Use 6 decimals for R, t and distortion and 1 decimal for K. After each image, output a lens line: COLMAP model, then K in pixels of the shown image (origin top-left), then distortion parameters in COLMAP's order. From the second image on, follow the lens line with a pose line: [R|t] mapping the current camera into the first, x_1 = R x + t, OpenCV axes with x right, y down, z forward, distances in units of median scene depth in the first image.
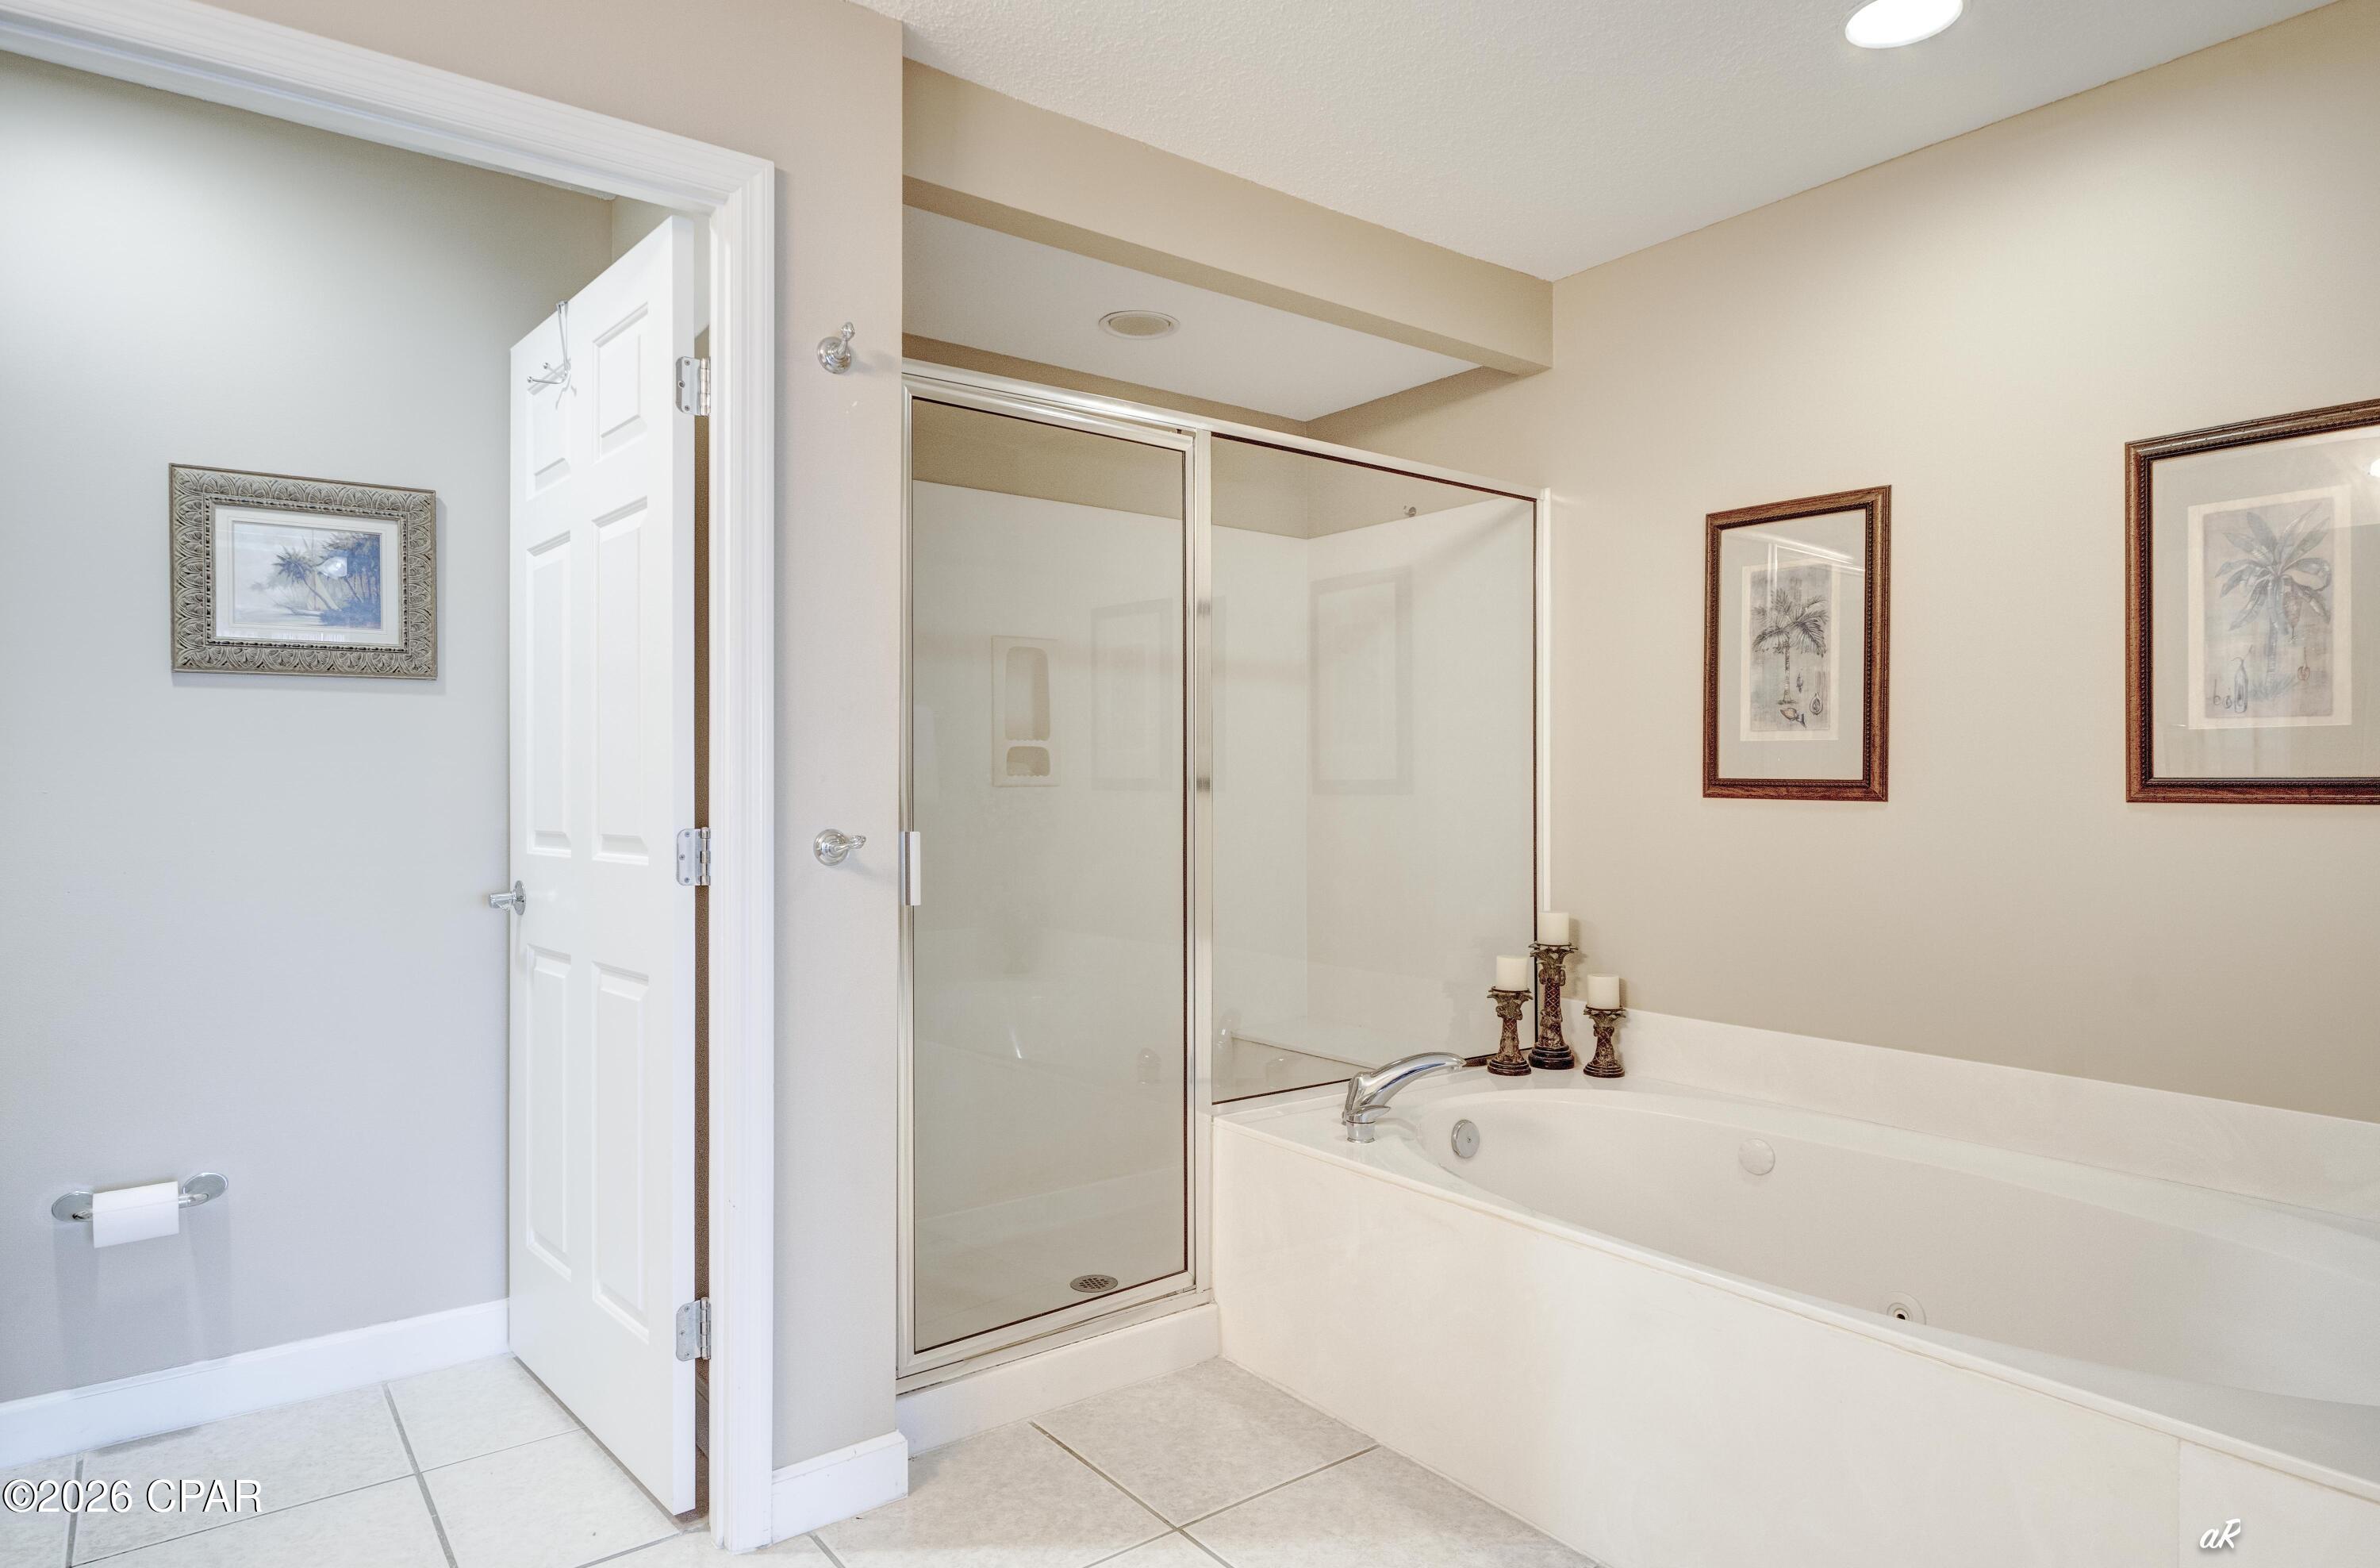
lens RADIAL K [[1314.6, 0, 1190.0], [0, 1314.6, 784.0], [0, 0, 1]] dist [-0.000886, 0.000725]
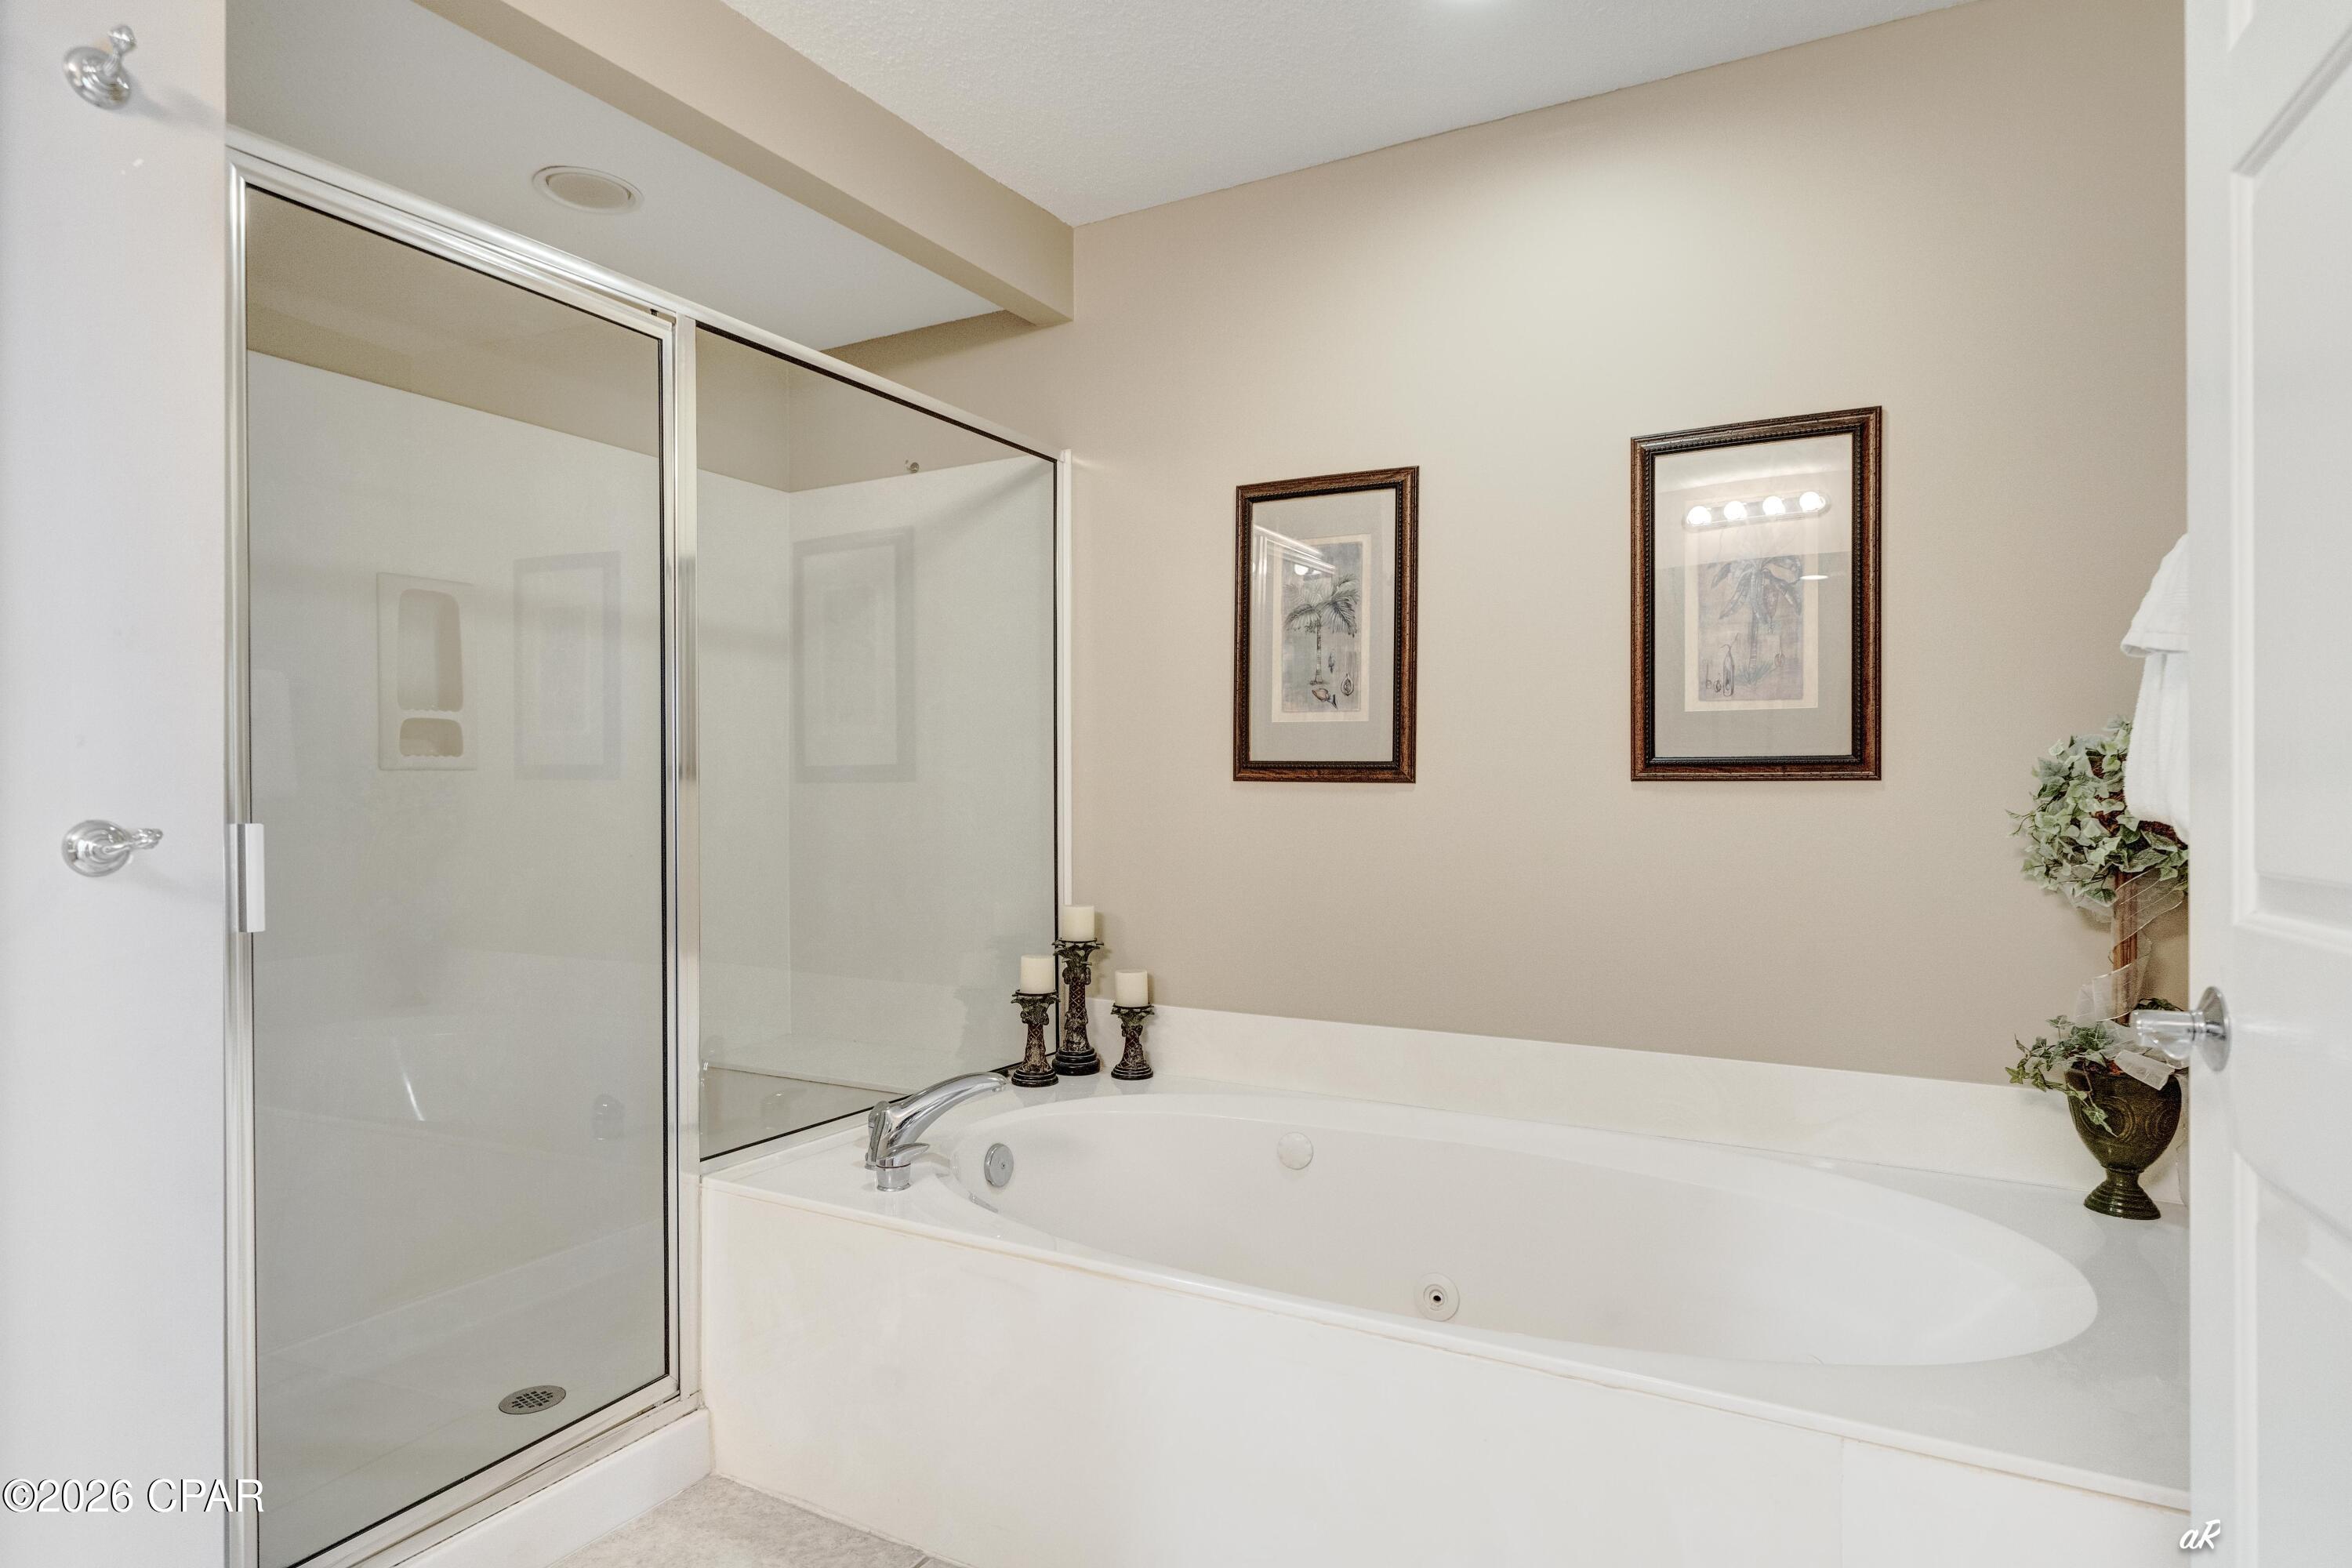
lens RADIAL K [[1317.7, 0, 1172.7], [0, 1317.7, 790.6], [0, 0, 1]] dist [0.000103, 0.000698]
pose [[0.922105, -0.003709, 0.386921, -0.026678], [0.000745, 0.999969, 0.007810, 0.010935], [-0.386939, -0.006913, 0.922080, 0.143681]]
